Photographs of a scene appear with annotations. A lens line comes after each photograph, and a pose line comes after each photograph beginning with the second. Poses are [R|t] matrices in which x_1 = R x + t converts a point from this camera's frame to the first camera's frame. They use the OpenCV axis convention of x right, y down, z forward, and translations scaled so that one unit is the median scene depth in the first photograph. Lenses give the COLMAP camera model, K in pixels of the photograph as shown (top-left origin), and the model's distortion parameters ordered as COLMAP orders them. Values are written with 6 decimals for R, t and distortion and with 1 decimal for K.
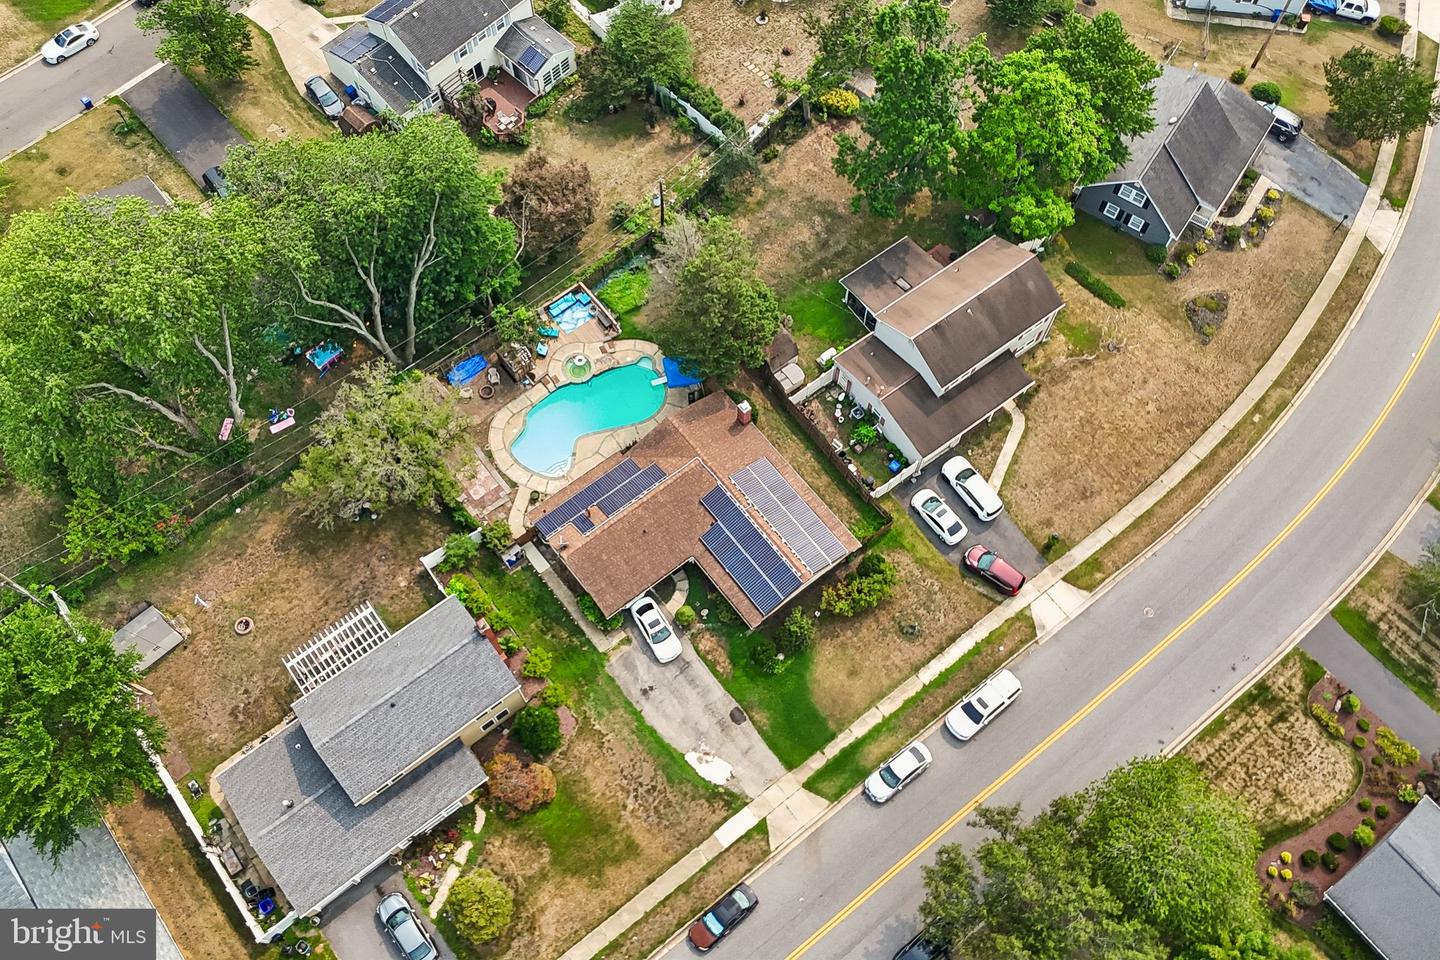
lens RADIAL K [[1234.0, 0, 720.0], [0, 1234.0, 480.0], [0, 0, 1]] dist [0.065333, -0.049657]
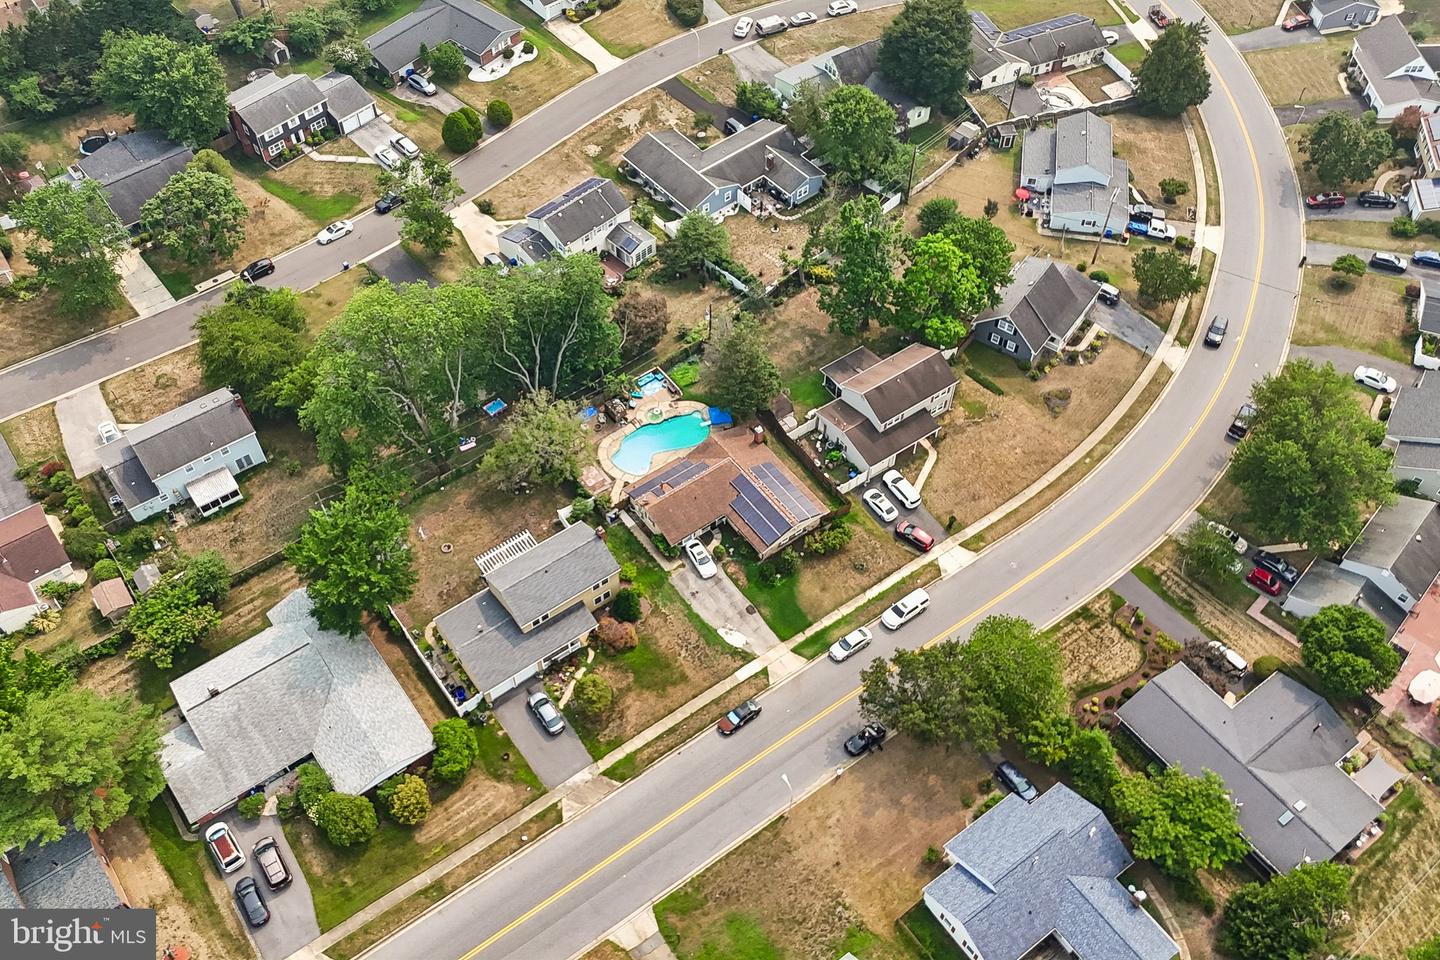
lens RADIAL K [[1227.3, 0, 720.0], [0, 1227.3, 480.0], [0, 0, 1]] dist [0.113854, -0.135828]
pose [[0.999596, 0.023917, -0.015389, -0.004828], [-0.026784, 0.973621, -0.226596, 0.364590], [0.009564, 0.226916, 0.973867, -0.548000]]
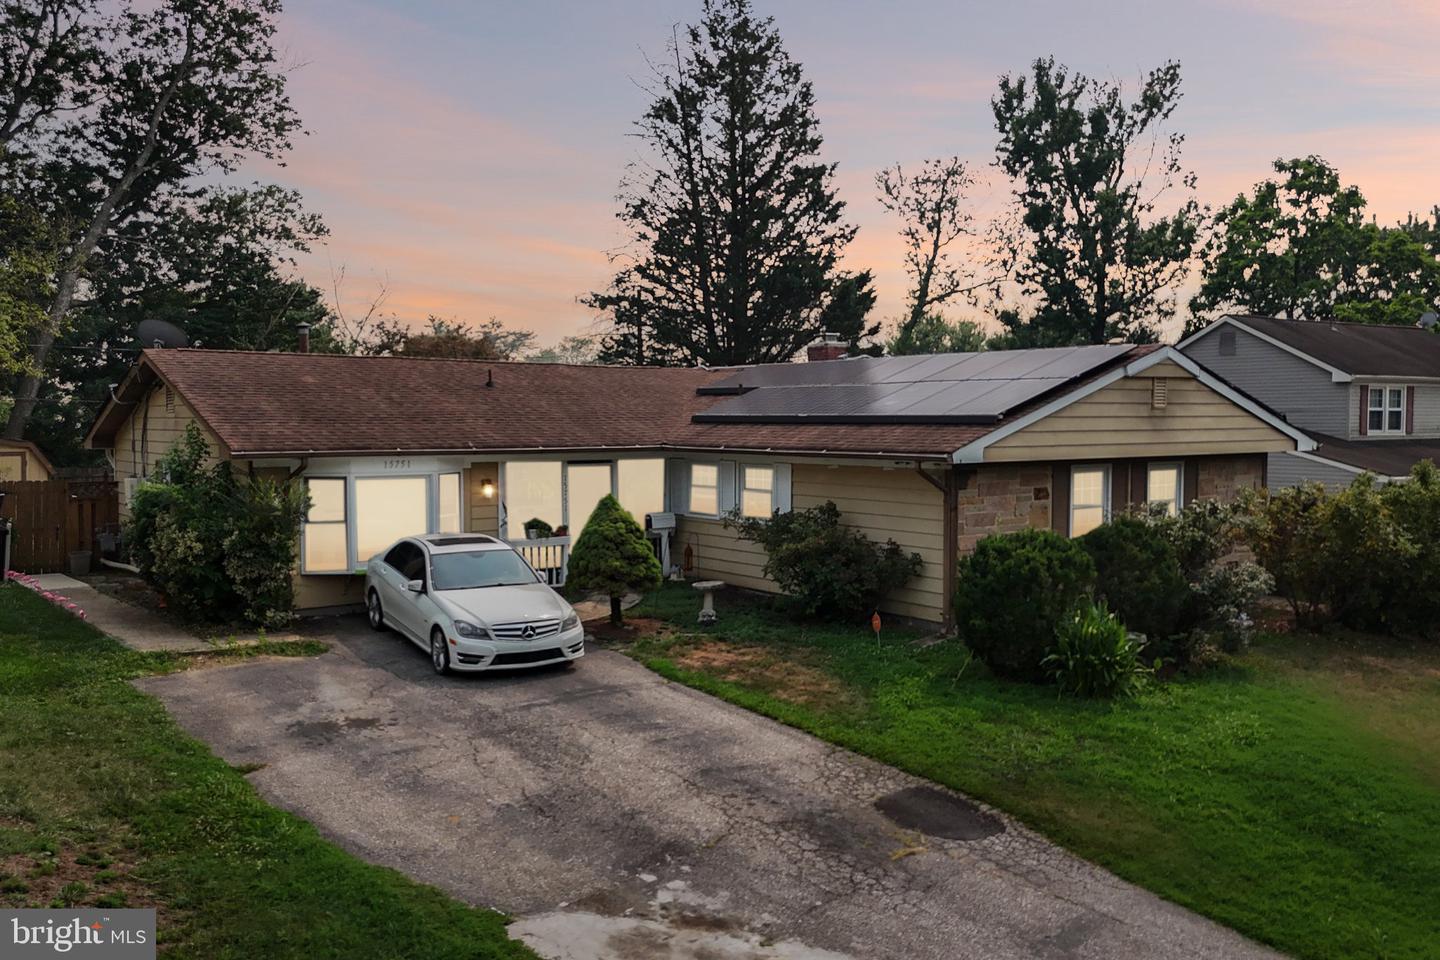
lens RADIAL K [[1253.1, 0, 724.7], [0, 1253.1, 480.2], [0, 0, 1]] dist [0.052131, -0.022661]
pose [[0.999941, -0.007452, -0.007841, -0.007417], [-0.003555, 0.458215, -0.888834, 0.280758], [0.010217, 0.888810, 0.458161, 0.847679]]
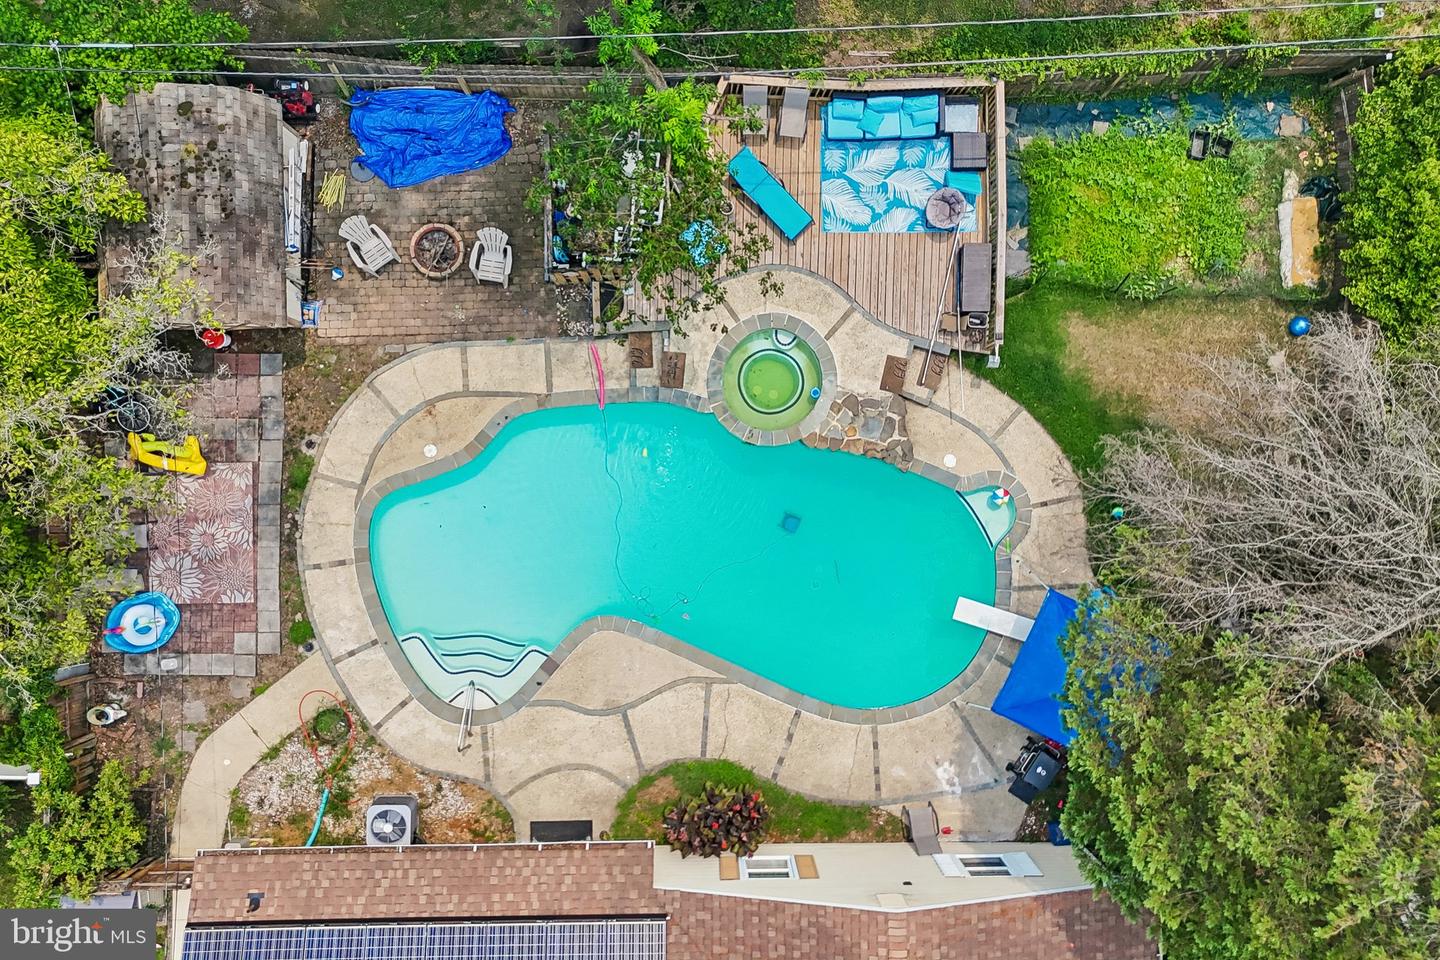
lens RADIAL K [[1227.3, 0, 720.0], [0, 1227.3, 480.0], [0, 0, 1]] dist [0.113854, -0.135828]
pose [[0.789238, 0.614020, 0.009083, -0.118807], [-0.565240, 0.720597, 0.401552, -0.182120], [0.240015, -0.322054, 0.915791, 0.792210]]
